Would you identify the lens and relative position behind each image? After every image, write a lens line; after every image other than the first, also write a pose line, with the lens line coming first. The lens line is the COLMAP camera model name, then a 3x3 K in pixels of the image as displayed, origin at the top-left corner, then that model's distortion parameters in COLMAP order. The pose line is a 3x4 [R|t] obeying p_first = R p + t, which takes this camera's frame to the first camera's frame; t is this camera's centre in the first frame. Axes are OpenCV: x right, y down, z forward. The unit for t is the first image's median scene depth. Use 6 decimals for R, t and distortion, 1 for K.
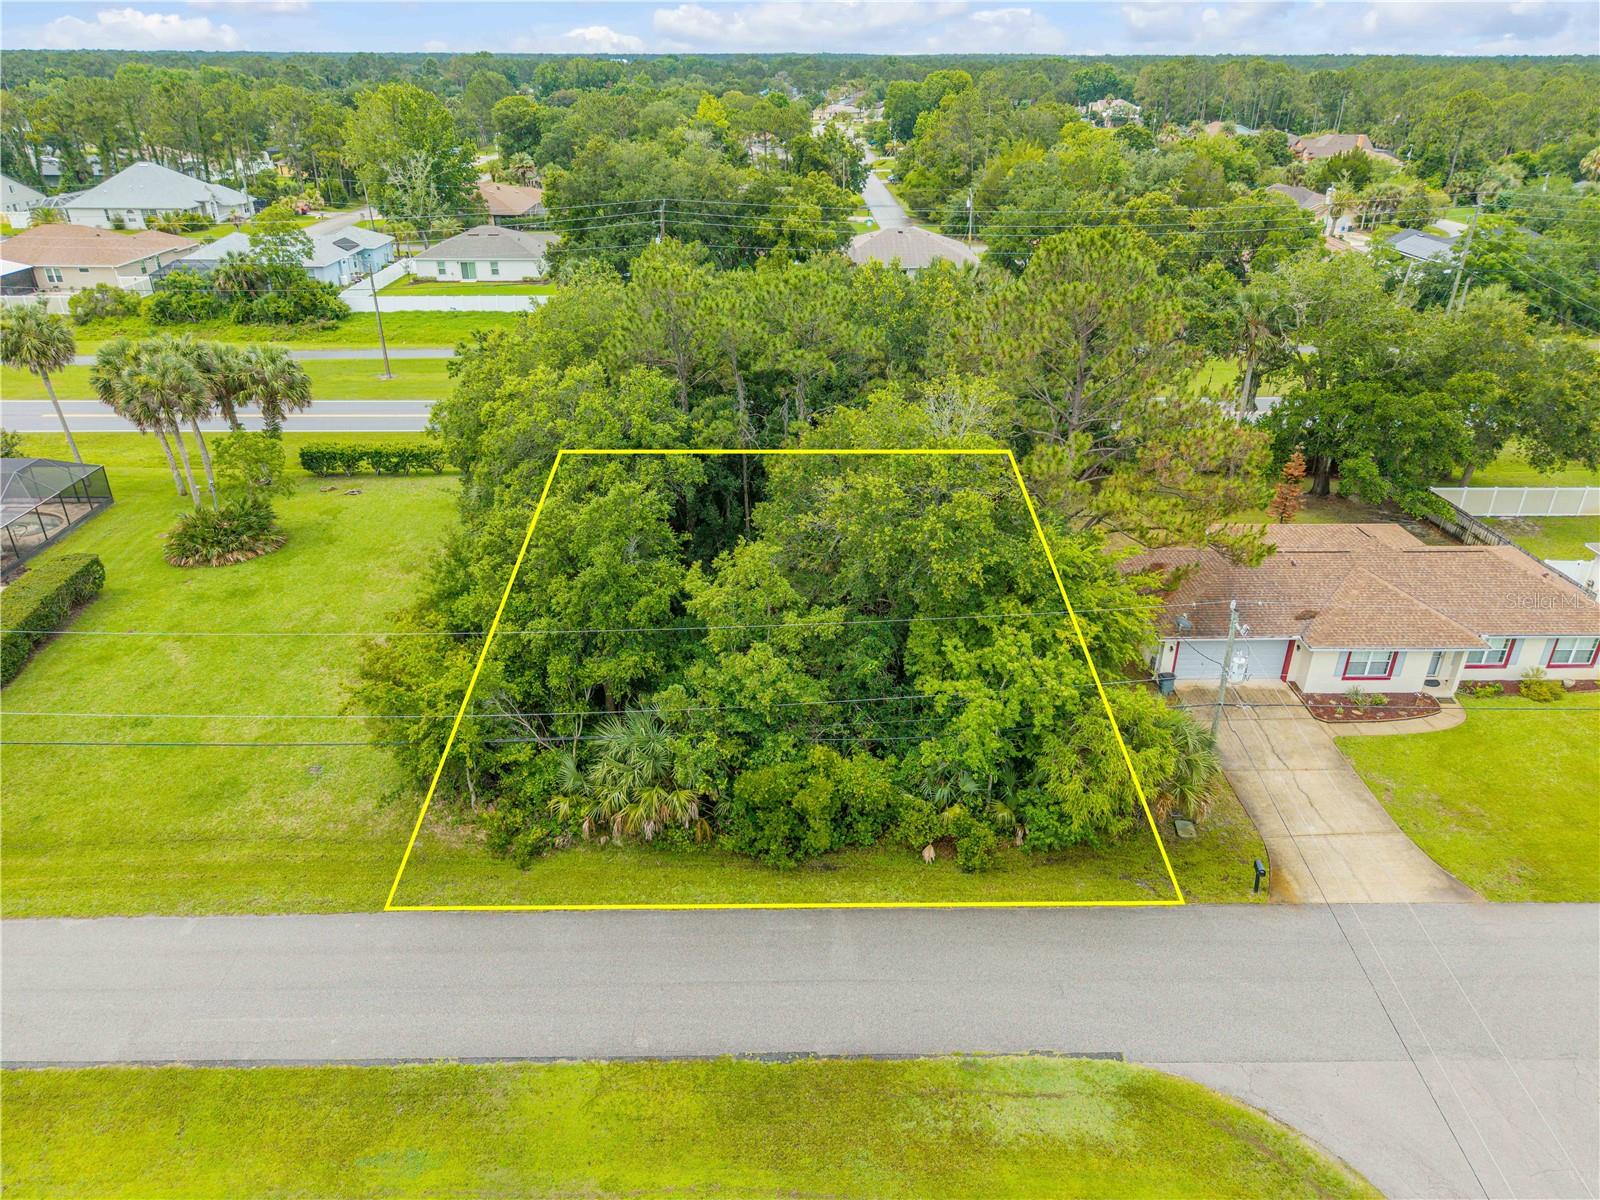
lens RADIAL K [[1077.9, 0, 800.0], [0, 1077.9, 600.0], [0, 0, 1]] dist [-0.002030, 0.000308]
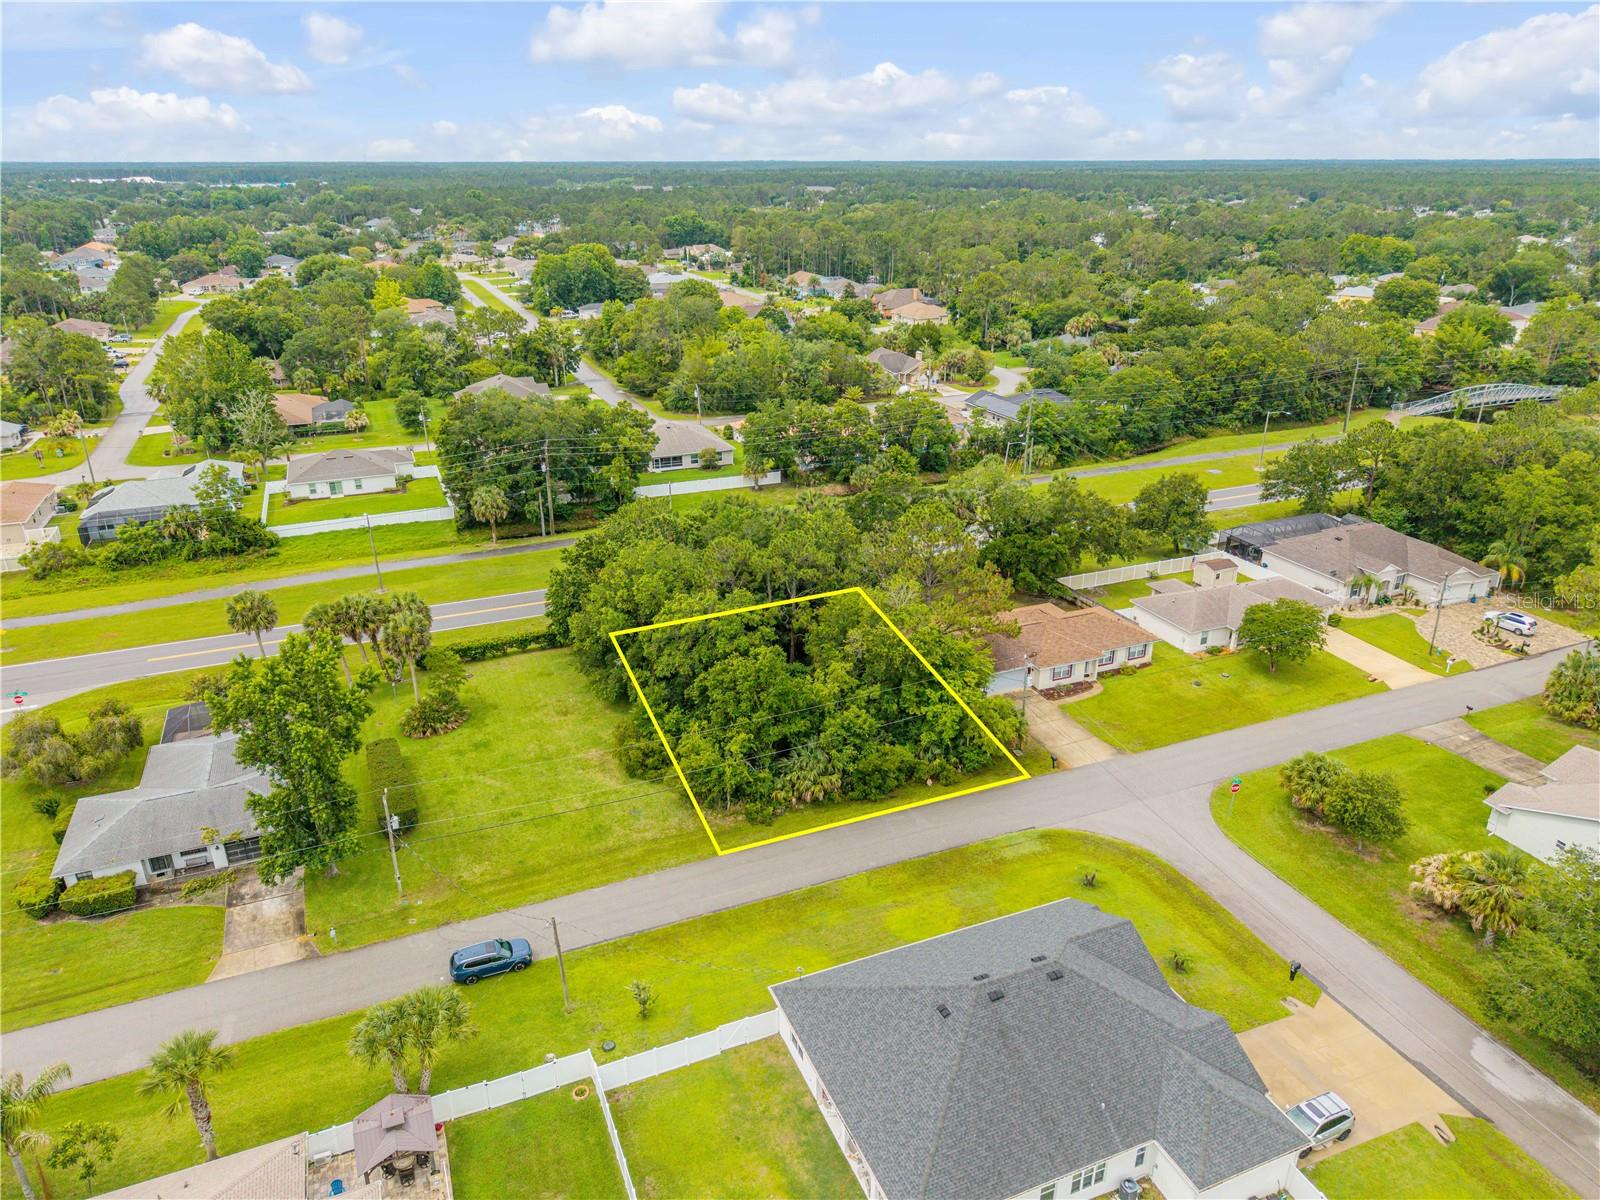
lens RADIAL K [[1072.3, 0, 800.0], [0, 1072.3, 600.0], [0, 0, 1]] dist [0.058625, -0.080113]
pose [[0.926865, -0.146298, 0.345715, -0.572184], [0.172907, 0.983805, -0.047243, -0.059801], [-0.333204, 0.103565, 0.937149, -0.730745]]
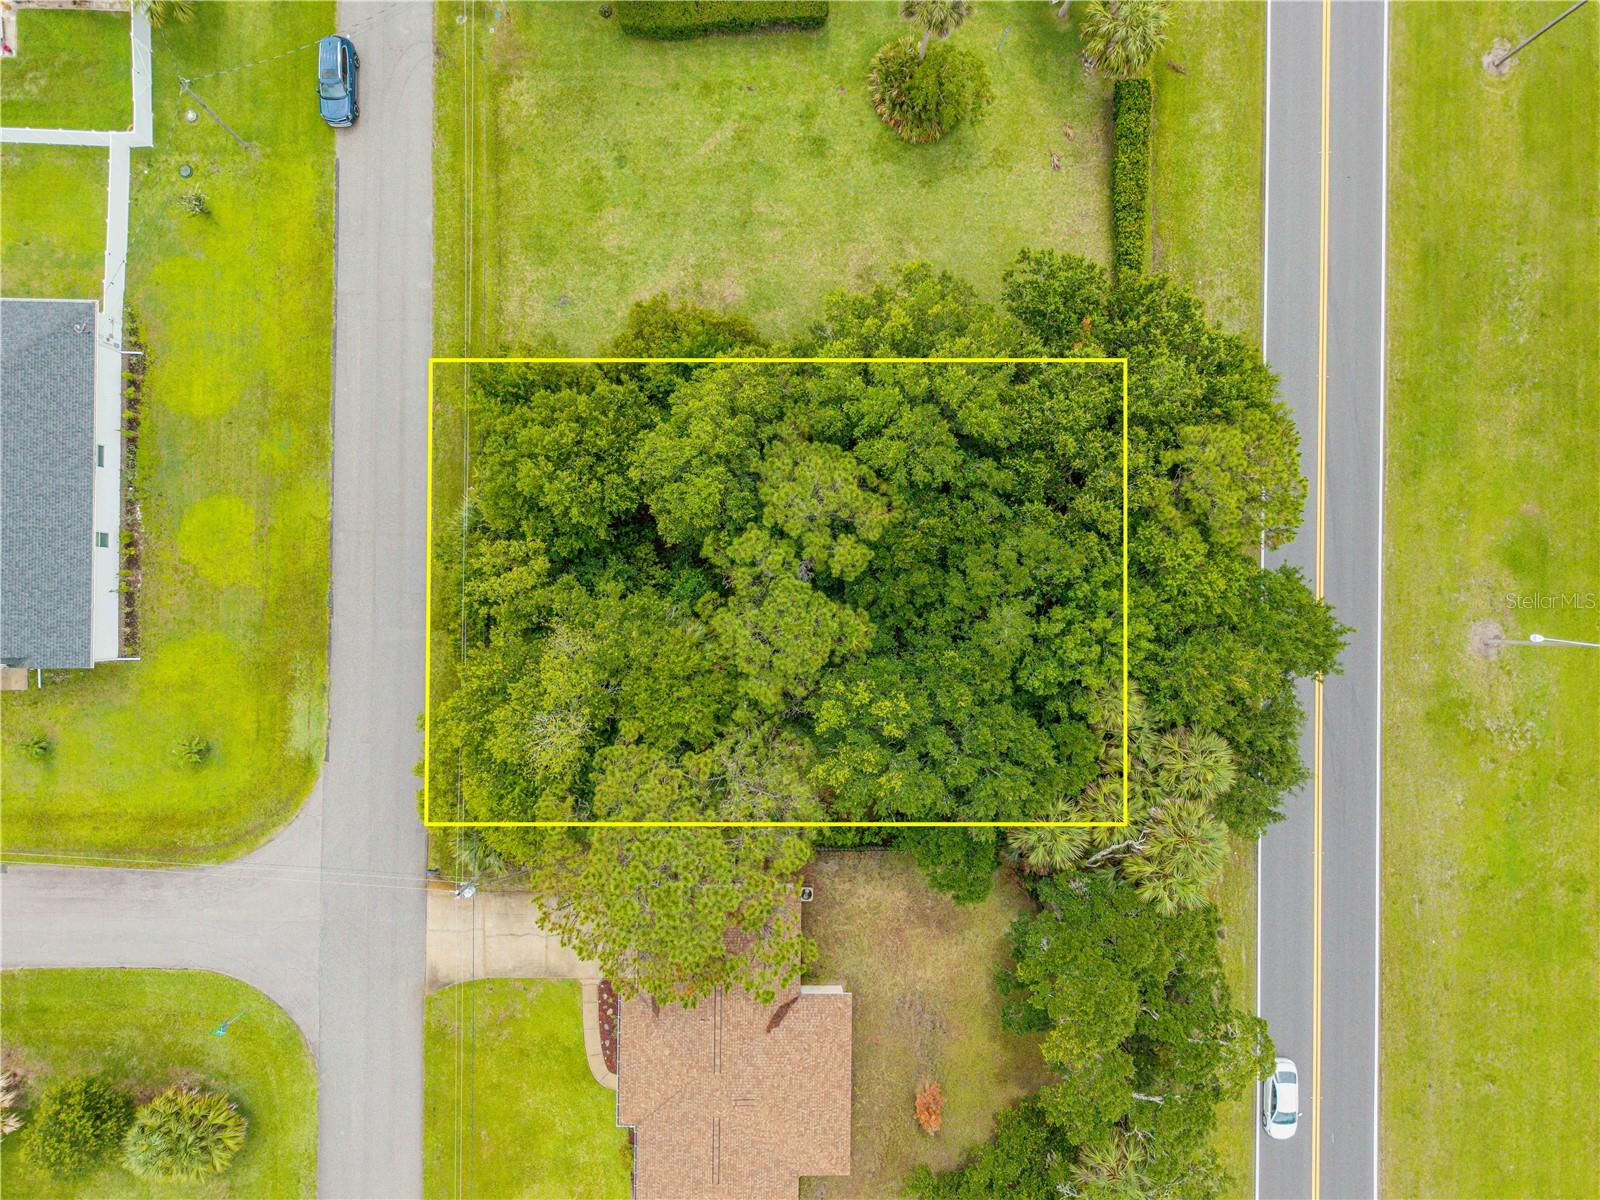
lens RADIAL K [[1077.9, 0, 800.0], [0, 1077.9, 600.0], [0, 0, 1]] dist [-0.002030, 0.000308]
pose [[-0.029336, 0.999569, -0.000782, -0.023655], [-0.473061, -0.013194, 0.880931, -0.977543], [0.880541, 0.026213, 0.473245, 0.416441]]
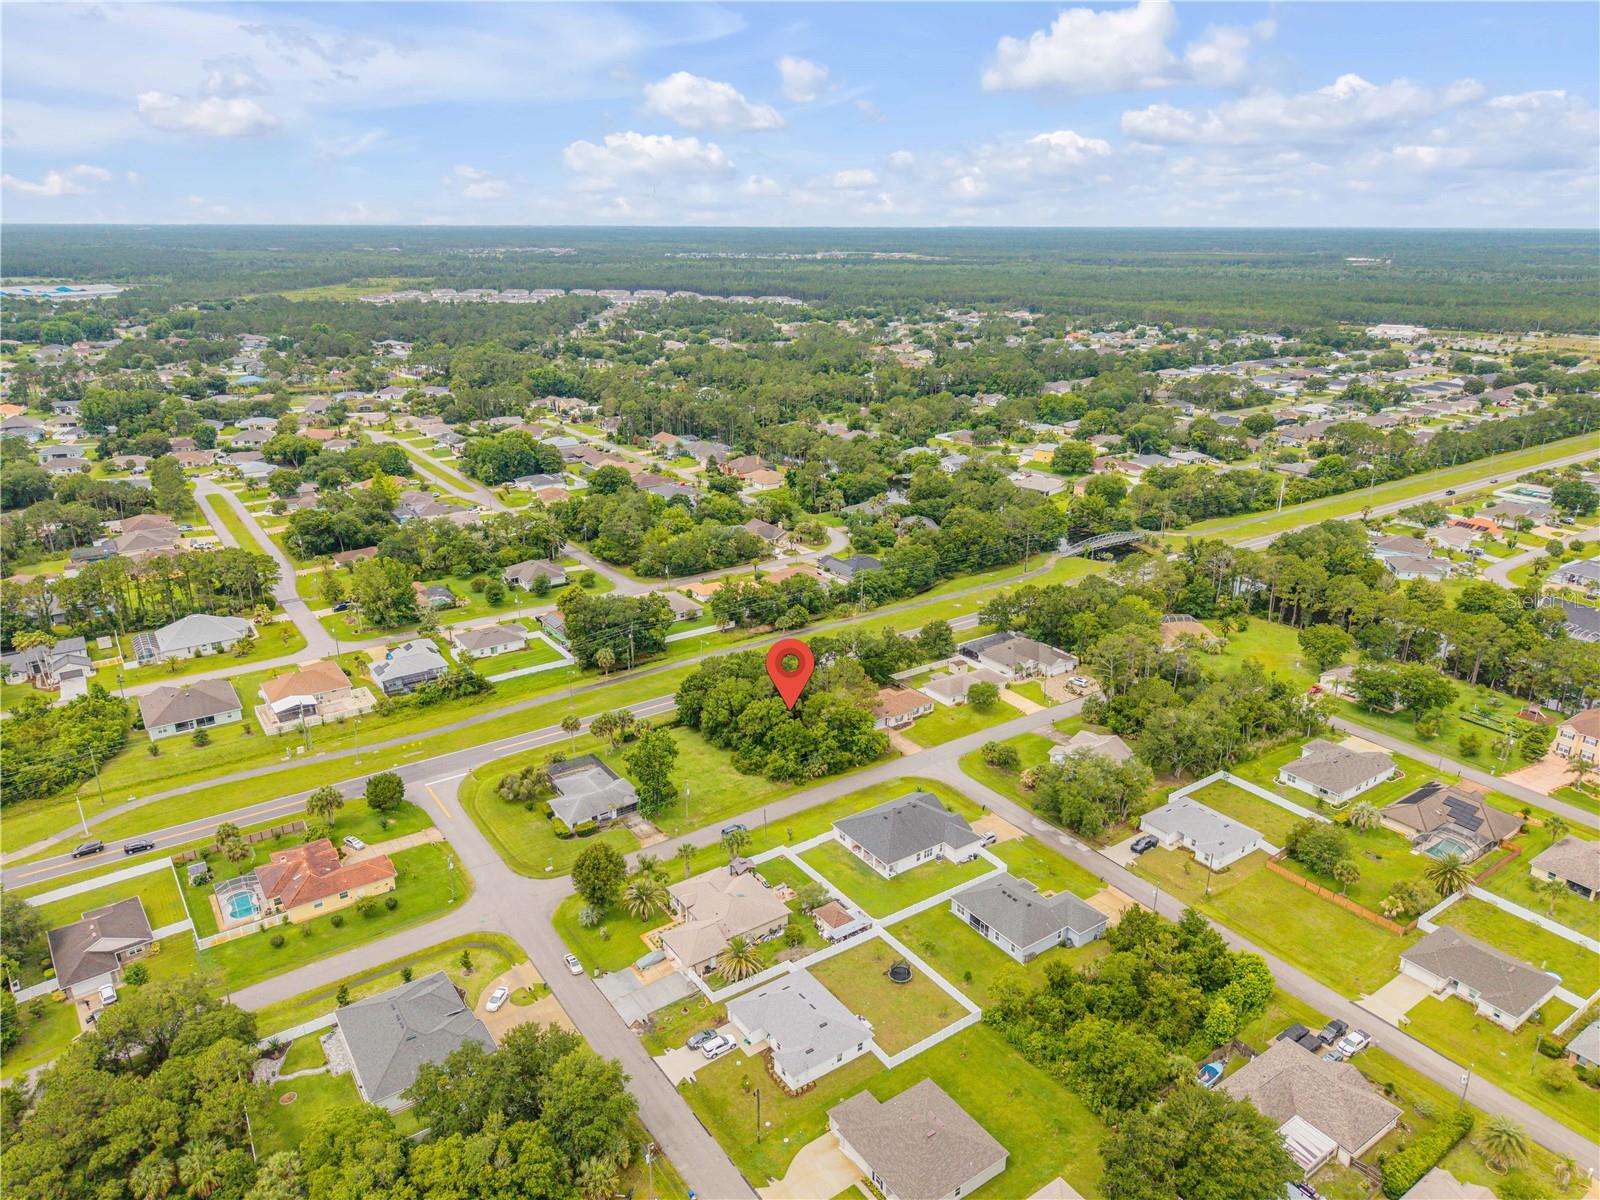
lens RADIAL K [[1076.0, 0, 800.0], [0, 1076.0, 600.0], [0, 0, 1]] dist [0.166242, -0.340949]
pose [[0.830326, -0.186098, 0.525287, -2.069938], [0.250810, 0.966527, -0.054039, -0.275212], [-0.497647, 0.176617, 0.849208, -2.734170]]
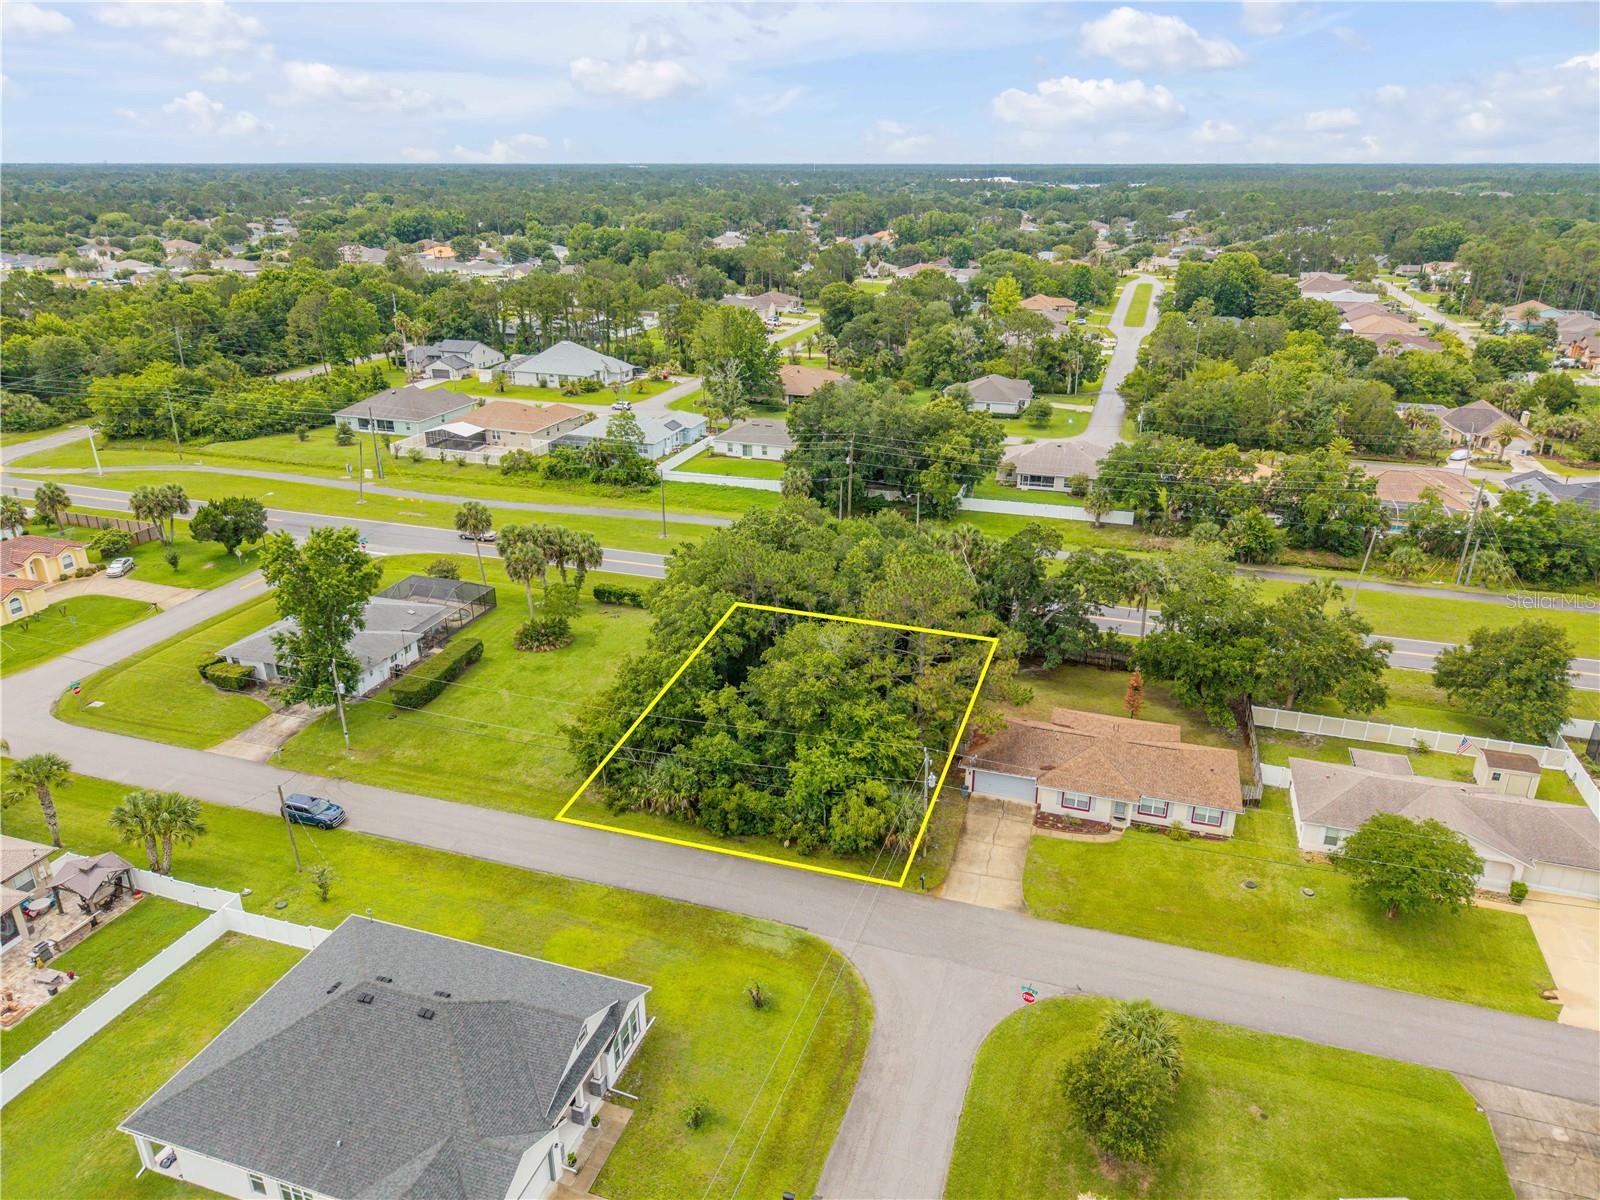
lens RADIAL K [[1072.3, 0, 800.0], [0, 1072.3, 600.0], [0, 0, 1]] dist [0.058625, -0.080113]
pose [[0.944666, 0.119748, -0.305394, 0.476058], [-0.144171, 0.987814, -0.058628, -0.078099], [0.294652, 0.099413, 0.950419, -0.688945]]
